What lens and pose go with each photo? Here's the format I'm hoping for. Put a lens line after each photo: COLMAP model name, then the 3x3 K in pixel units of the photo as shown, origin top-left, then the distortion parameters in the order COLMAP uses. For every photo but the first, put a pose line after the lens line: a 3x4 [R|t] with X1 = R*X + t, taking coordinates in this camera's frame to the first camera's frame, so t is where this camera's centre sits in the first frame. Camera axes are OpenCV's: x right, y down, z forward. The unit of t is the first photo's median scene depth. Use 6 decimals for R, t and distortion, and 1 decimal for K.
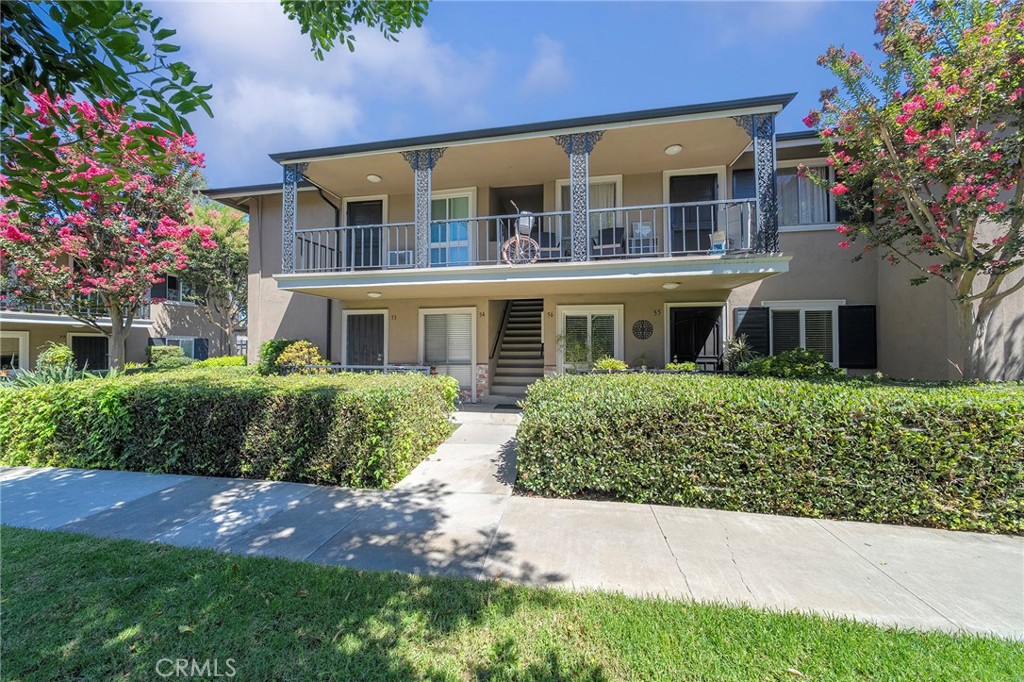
lens RADIAL K [[343.7, 0, 530.3], [0, 343.7, 342.5], [0, 0, 1]] dist [0.016535, -0.002287]
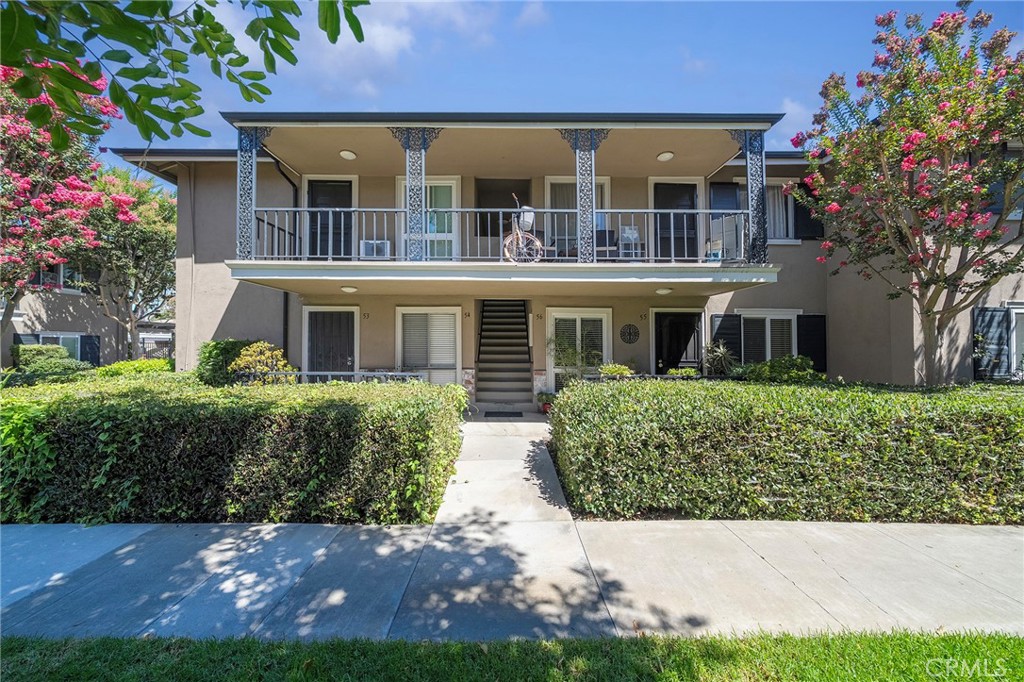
lens RADIAL K [[343.7, 0, 513.4], [0, 343.7, 343.6], [0, 0, 1]] dist [0.016535, -0.002287]
pose [[0.985802, 0.009572, 0.167641, -0.247351], [-0.010380, 0.999938, 0.003941, -0.012981], [-0.167593, -0.005625, 0.985840, 0.096236]]
